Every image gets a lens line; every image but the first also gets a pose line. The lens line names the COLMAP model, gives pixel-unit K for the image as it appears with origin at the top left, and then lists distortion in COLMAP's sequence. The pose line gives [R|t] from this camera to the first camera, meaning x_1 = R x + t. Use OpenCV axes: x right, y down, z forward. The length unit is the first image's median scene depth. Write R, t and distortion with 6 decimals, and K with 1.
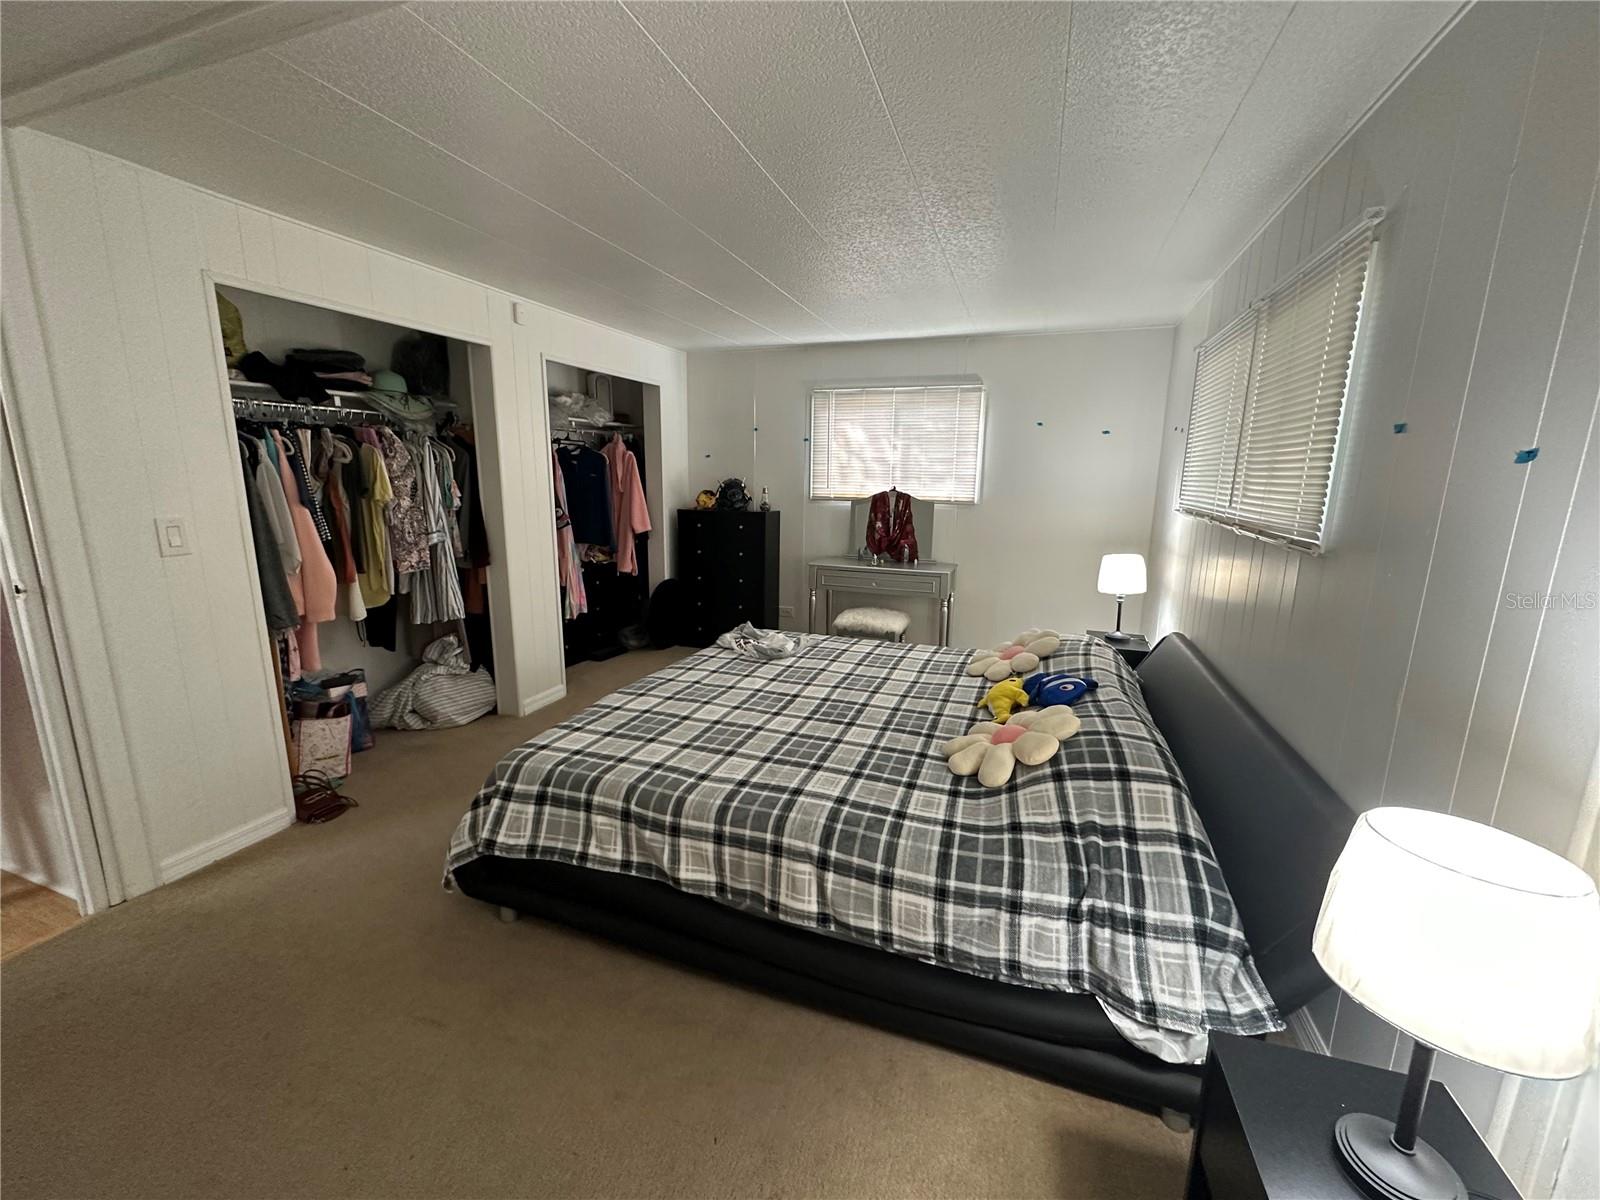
lens RADIAL K [[638.2, 0, 800.0], [0, 638.2, 600.0], [0, 0, 1]] dist [0.000859, -0.000057]
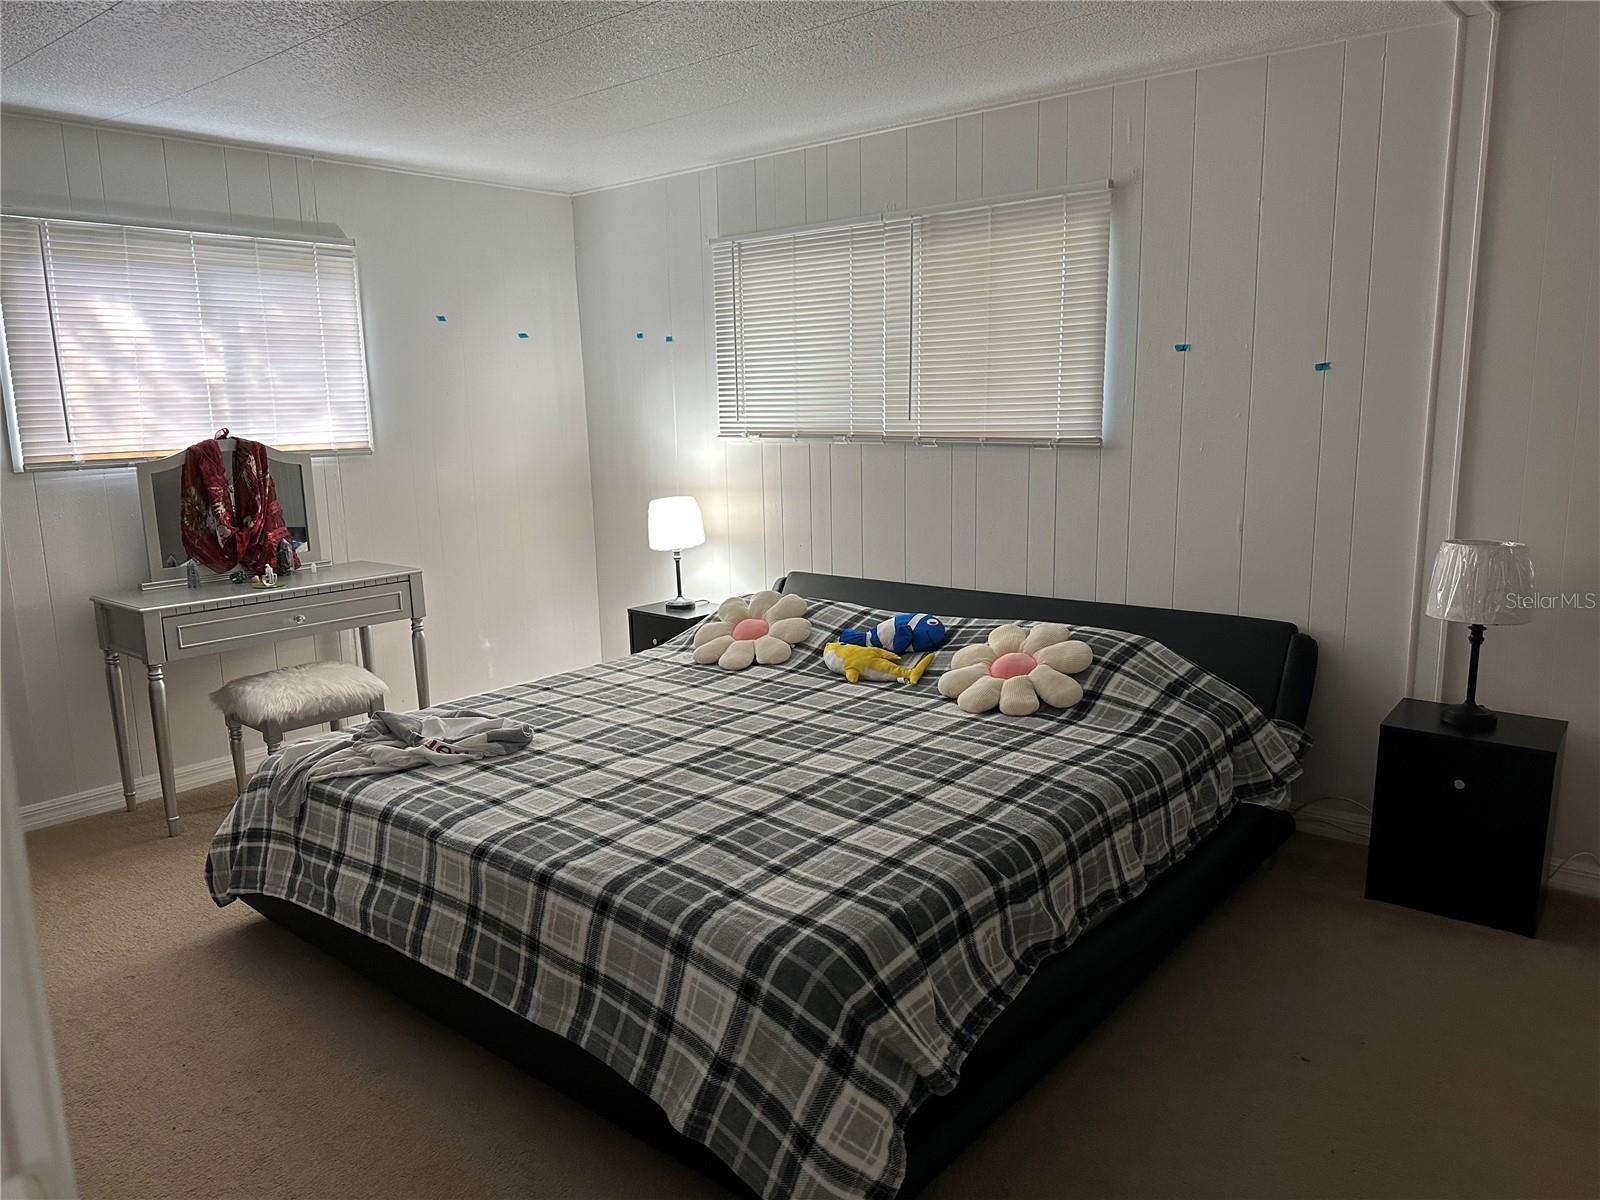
lens RADIAL K [[1147.7, 0, 800.0], [0, 1147.7, 600.0], [0, 0, 1]] dist [0.000446, -0.002478]
pose [[0.331945, -0.182809, 0.925415, -0.753550], [0.212238, 0.970361, 0.115558, -0.078419], [-0.919112, 0.158050, 0.360906, 0.390967]]
